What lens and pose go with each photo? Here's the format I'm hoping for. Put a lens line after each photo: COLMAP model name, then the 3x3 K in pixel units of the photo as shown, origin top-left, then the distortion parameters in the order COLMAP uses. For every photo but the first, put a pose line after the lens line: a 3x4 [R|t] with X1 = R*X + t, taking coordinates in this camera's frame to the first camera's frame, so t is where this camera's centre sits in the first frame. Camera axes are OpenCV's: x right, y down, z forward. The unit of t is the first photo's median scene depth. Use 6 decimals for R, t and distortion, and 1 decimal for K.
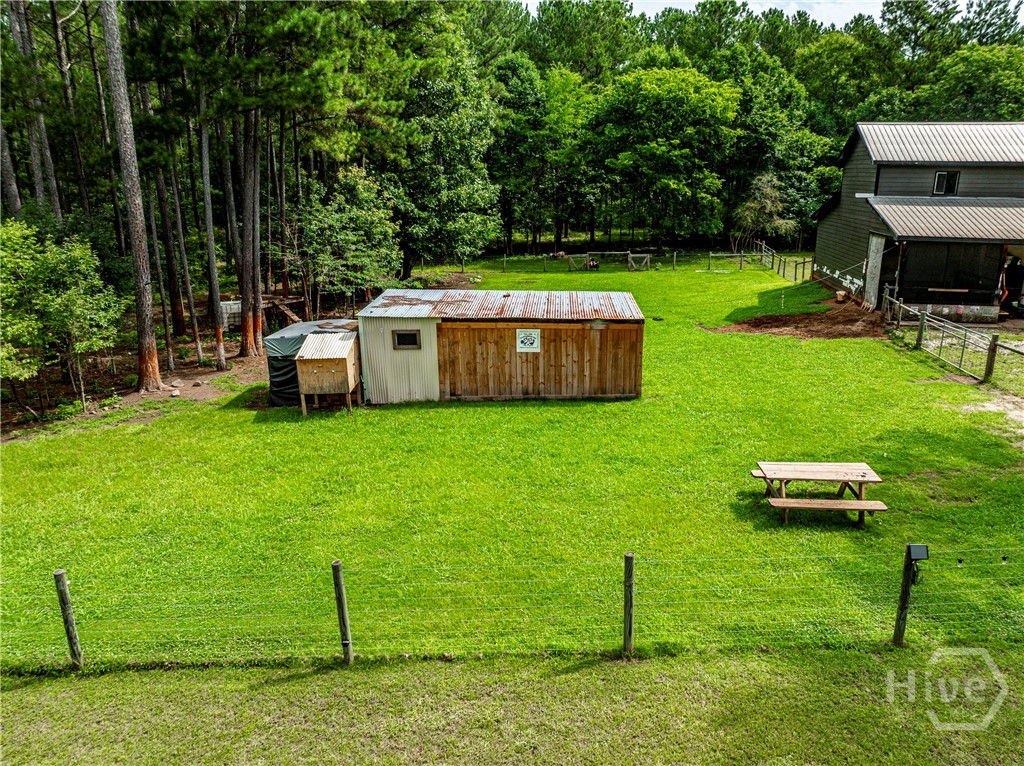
lens RADIAL K [[713.6, 0, 506.6], [0, 713.6, 383.5], [0, 0, 1]] dist [-0.045756, 0.012526]
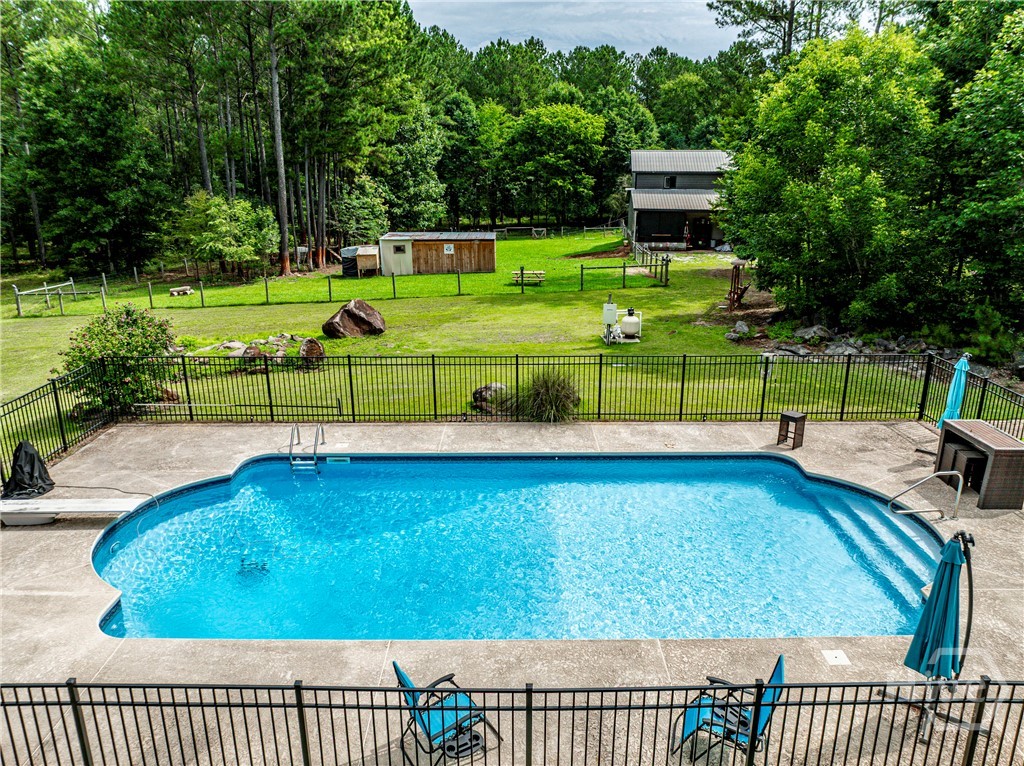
lens RADIAL K [[713.6, 0, 508.5], [0, 713.6, 385.5], [0, 0, 1]] dist [-0.045756, 0.012526]
pose [[0.998609, -0.016228, 0.050161, 0.048846], [0.015797, 0.999835, 0.008976, 0.183145], [-0.050298, -0.008172, 0.998701, -0.687543]]
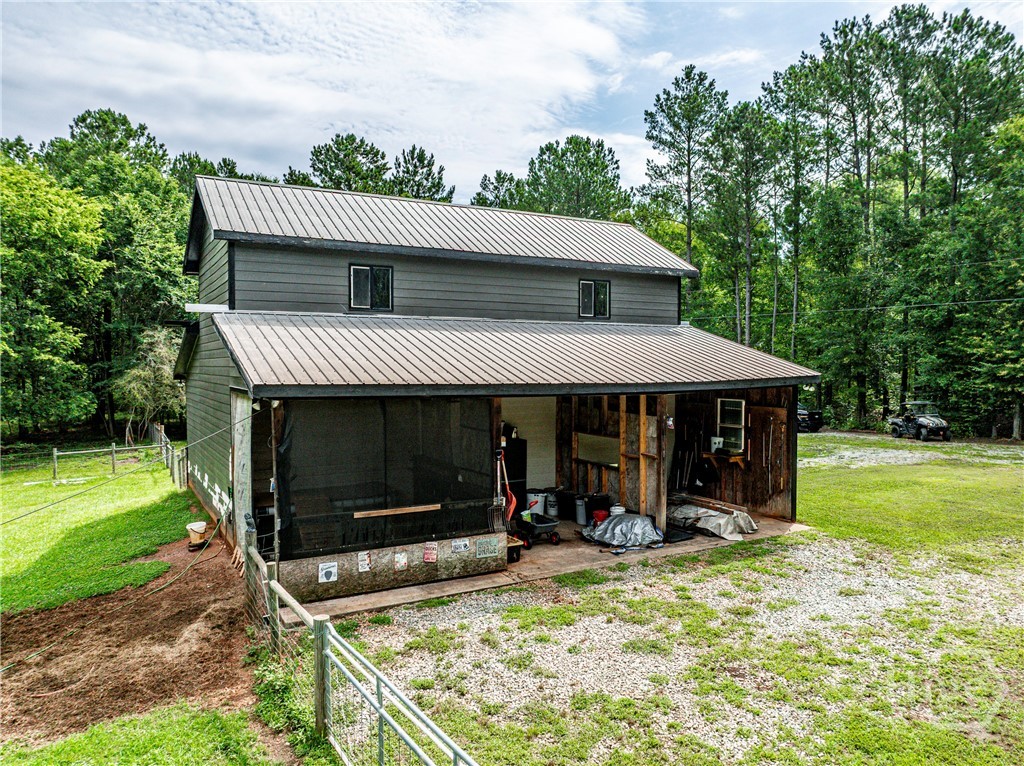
lens RADIAL K [[713.6, 0, 515.7], [0, 713.6, 384.9], [0, 0, 1]] dist [-0.045756, 0.012526]
pose [[0.773139, -0.017473, 0.633996, 0.274584], [0.178376, 0.965262, -0.190921, -0.073742], [-0.608636, 0.260698, 0.749399, 0.409784]]
